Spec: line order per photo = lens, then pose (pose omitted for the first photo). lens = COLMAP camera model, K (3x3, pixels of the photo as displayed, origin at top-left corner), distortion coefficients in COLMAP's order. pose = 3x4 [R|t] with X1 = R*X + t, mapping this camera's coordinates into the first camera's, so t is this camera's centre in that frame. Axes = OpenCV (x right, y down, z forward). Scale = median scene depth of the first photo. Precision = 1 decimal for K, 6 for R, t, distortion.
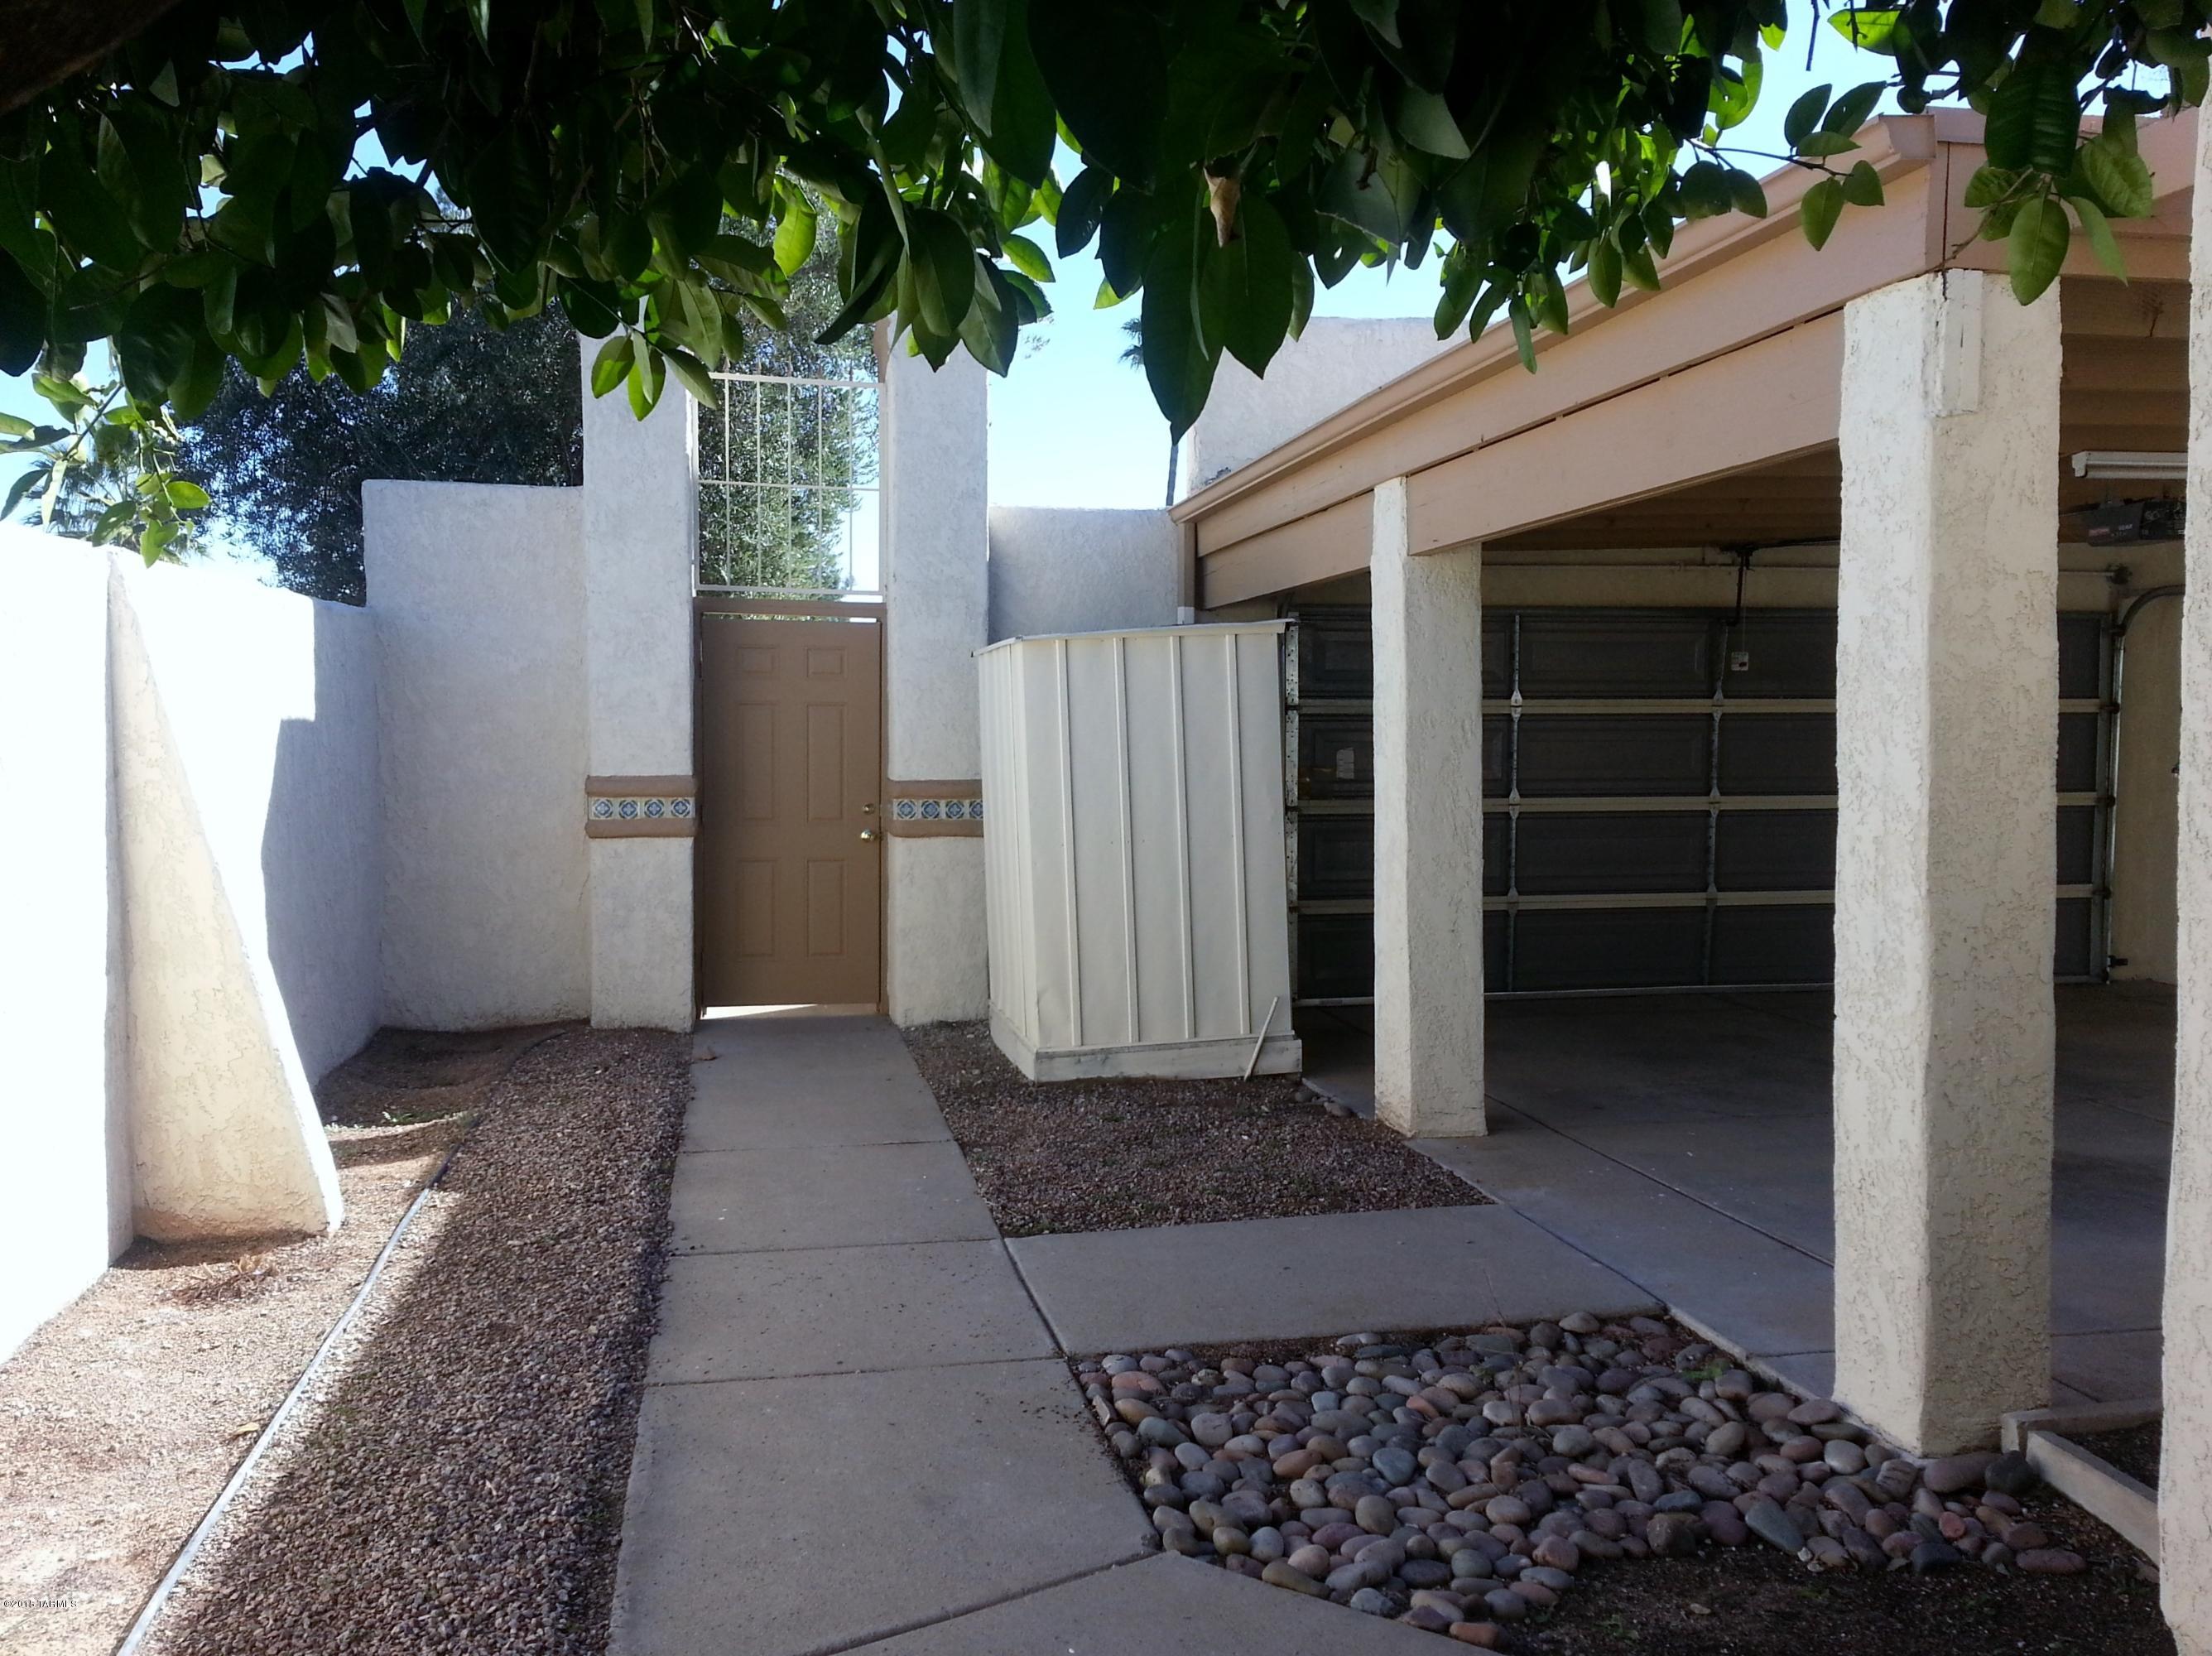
lens RADIAL K [[1781.4, 0, 1106.0], [0, 1781.4, 828.0], [0, 0, 1]] dist [0.085357, -0.170455]
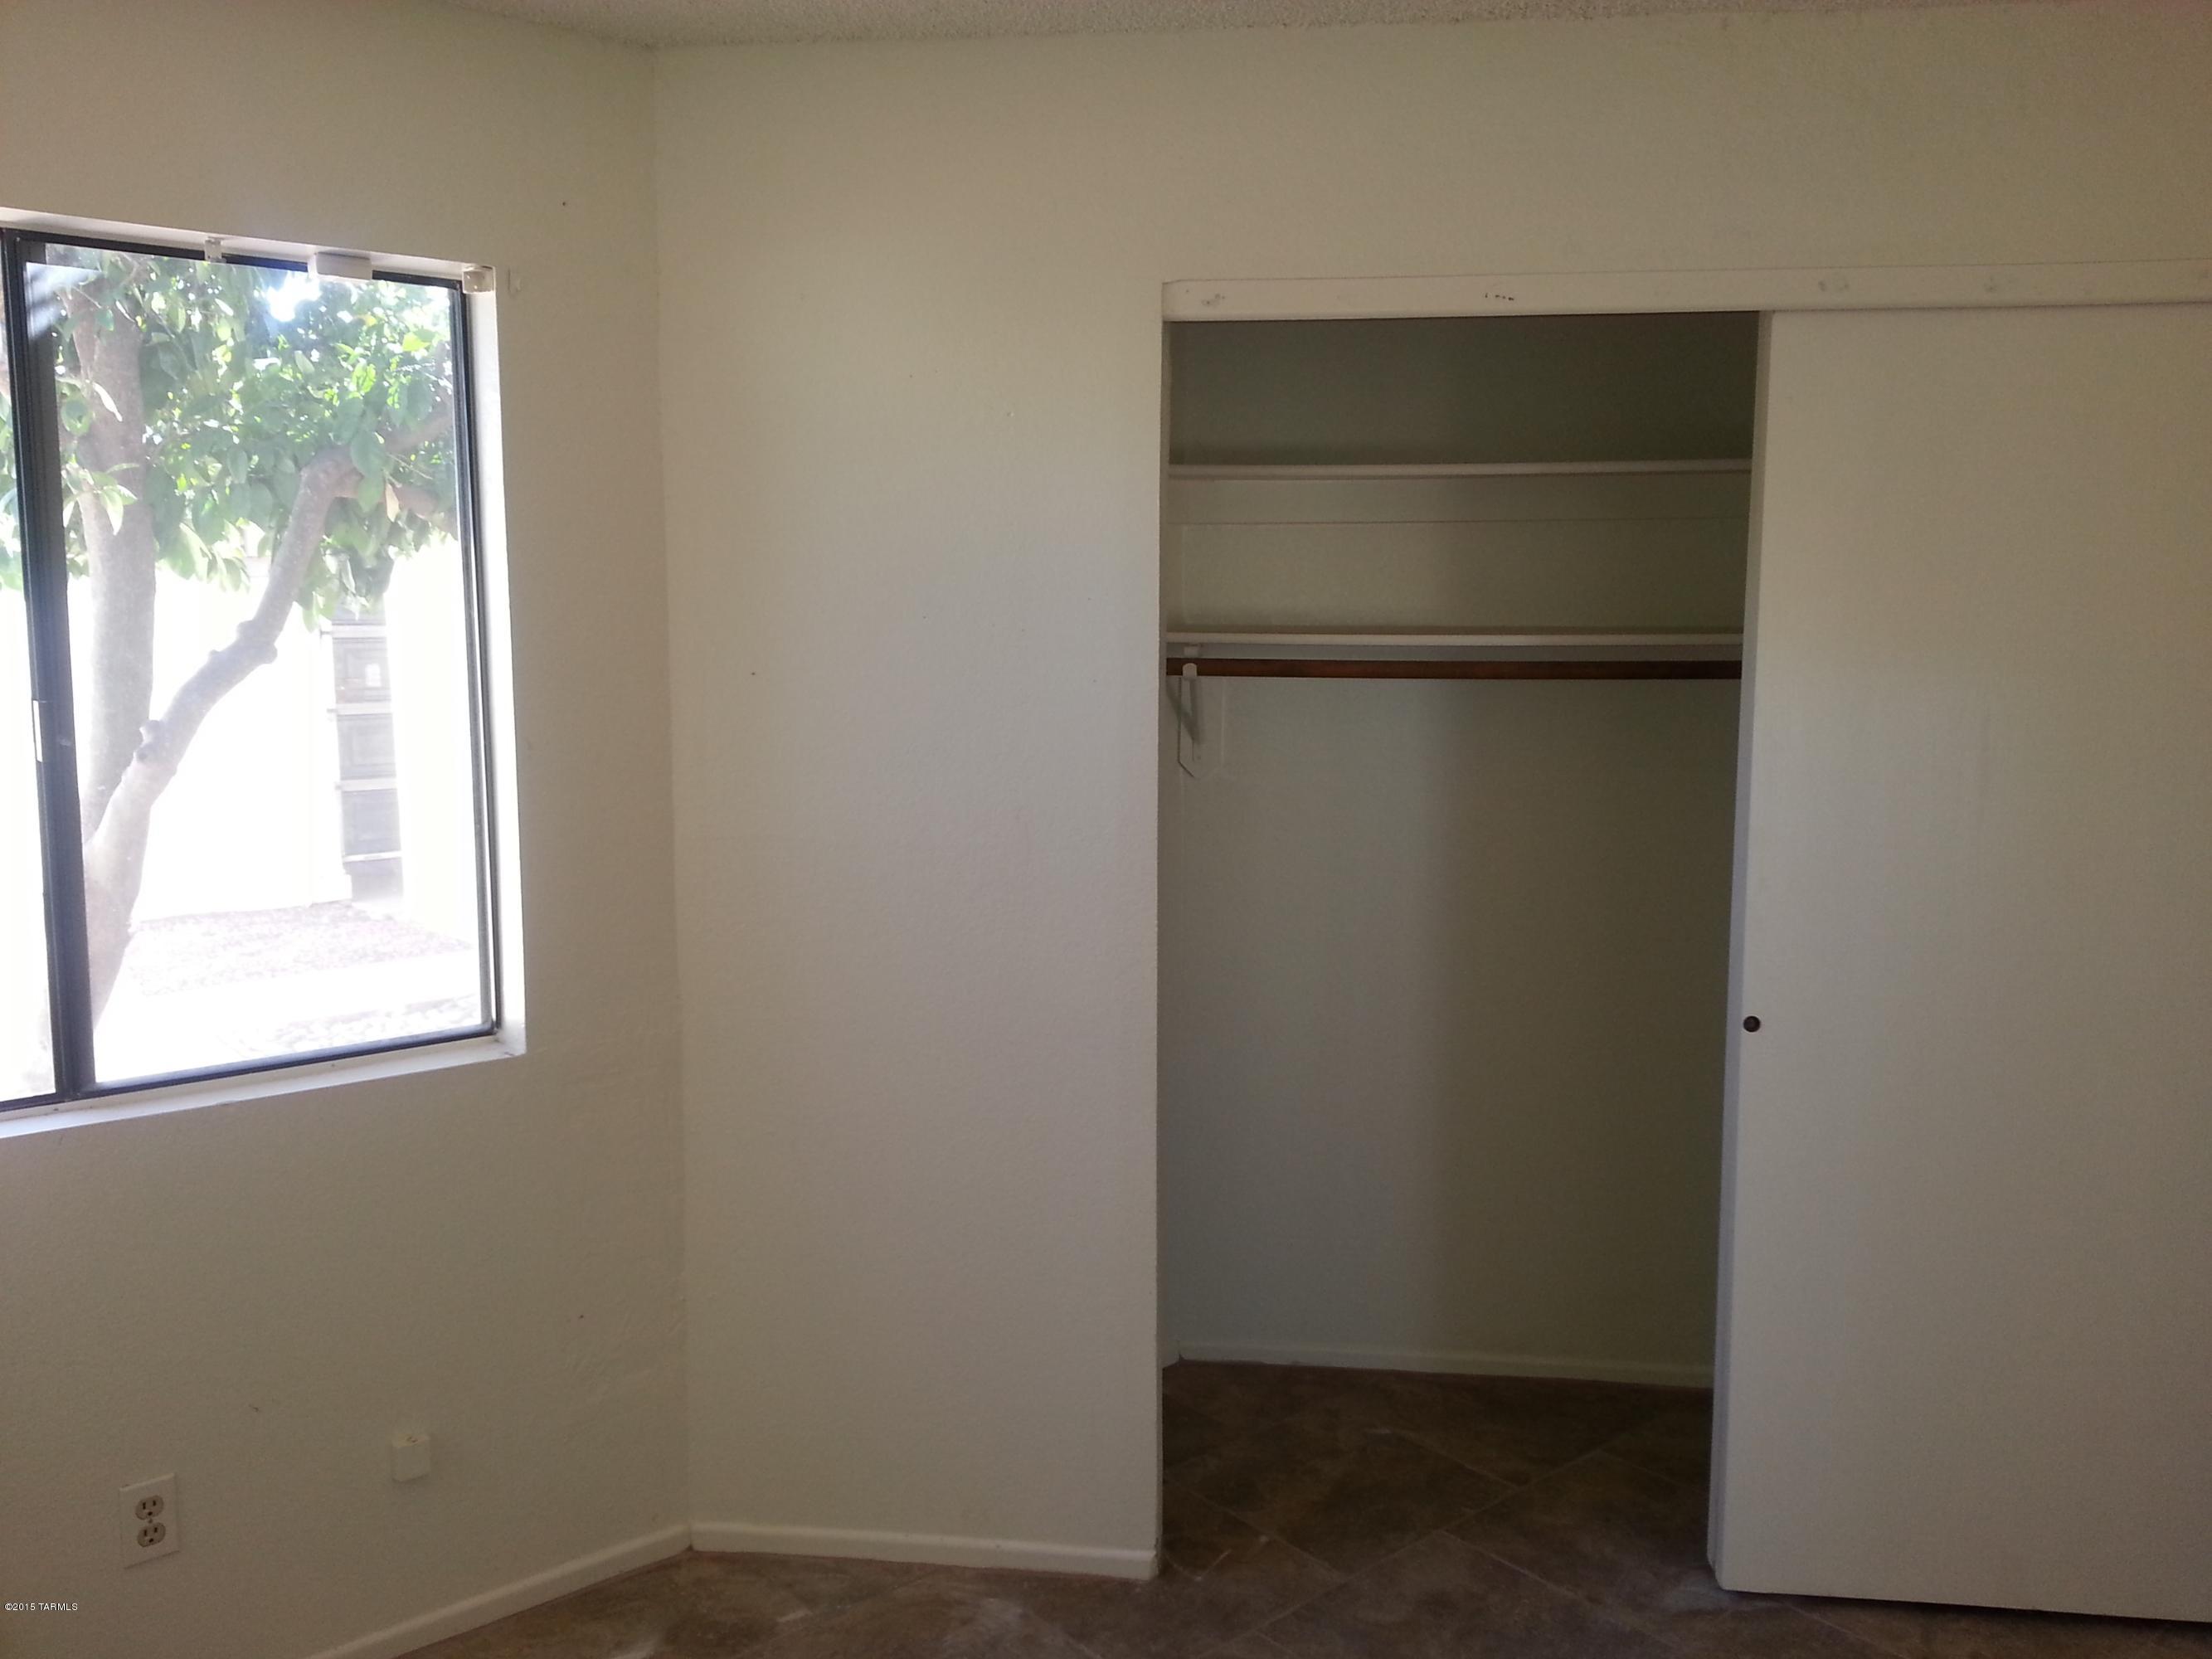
lens RADIAL K [[1781.3, 0, 1106.0], [0, 1781.3, 829.5], [0, 0, 1]] dist [0.085357, -0.170455]
pose [[0.873270, -0.072098, 0.481873, -0.083068], [0.044247, 0.996640, 0.068930, 0.019866], [-0.485224, -0.038873, 0.873525, -0.862766]]
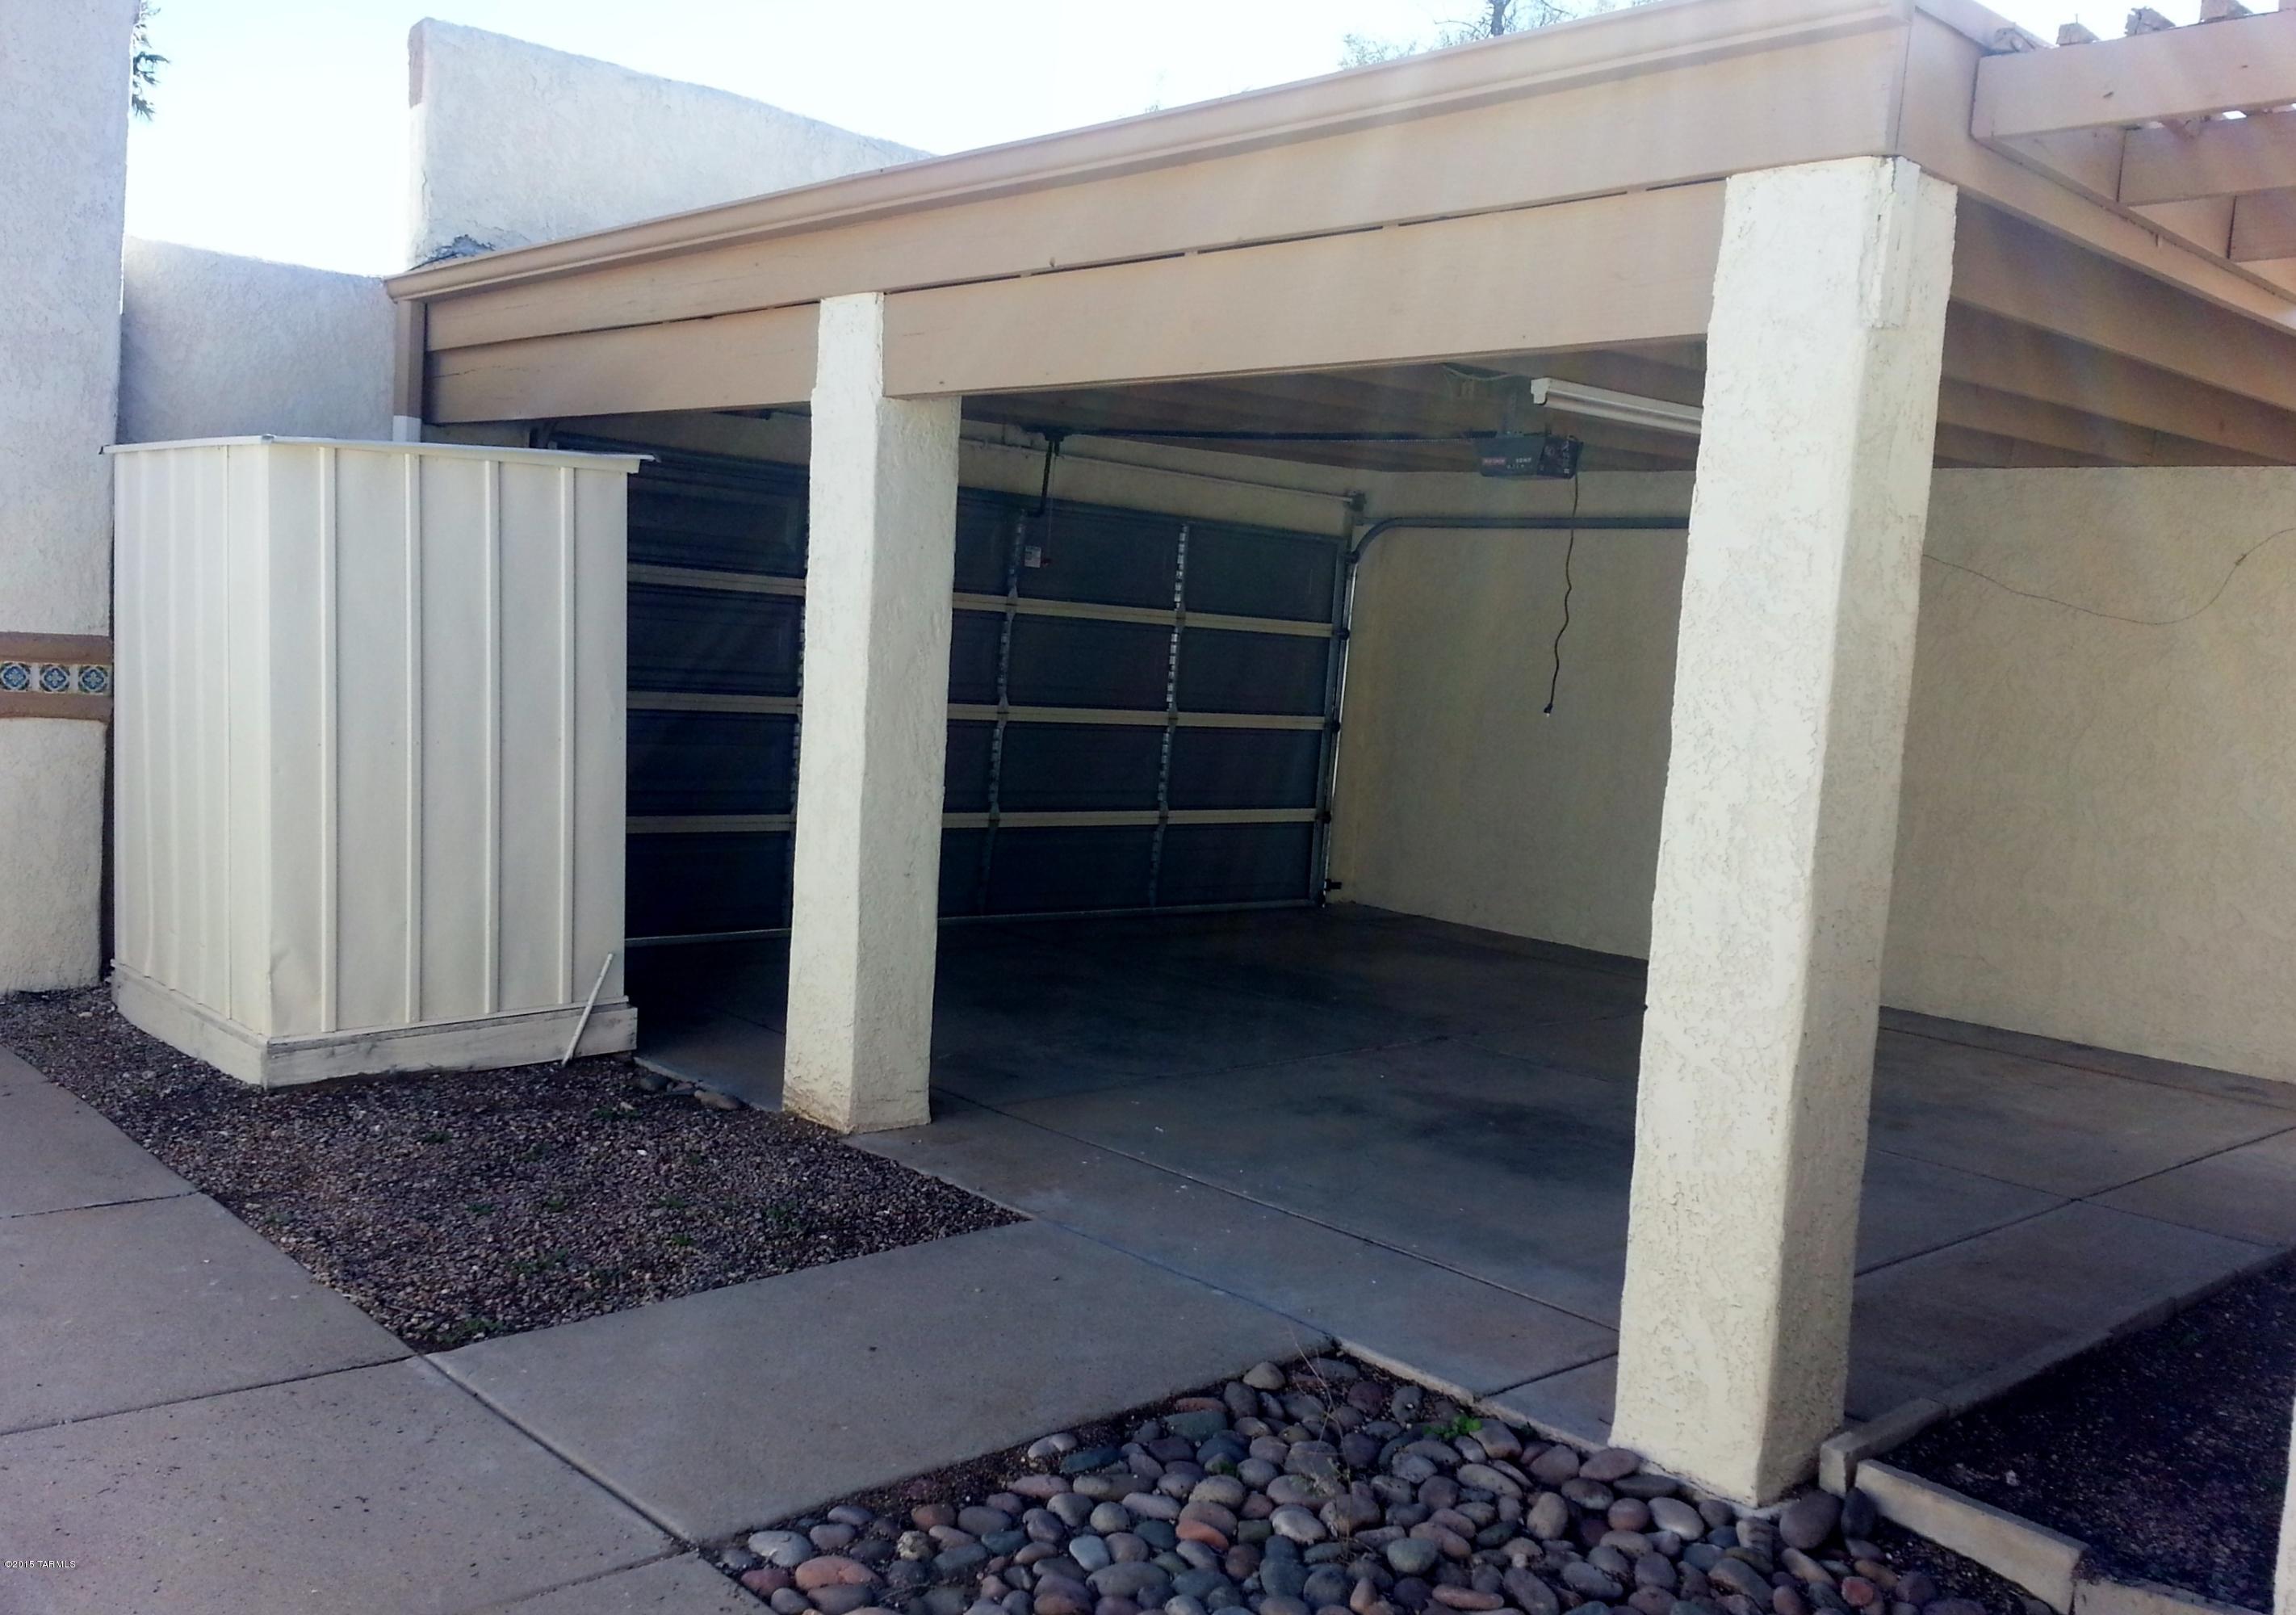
lens RADIAL K [[1953.5, 0, 1148.0], [0, 1953.5, 807.5], [0, 0, 1]] dist [0.108203, -0.199289]
pose [[0.845059, 0.015907, 0.534437, -0.260006], [-0.042570, 0.998386, 0.037597, -0.014197], [-0.532976, -0.054523, 0.844372, 0.282862]]
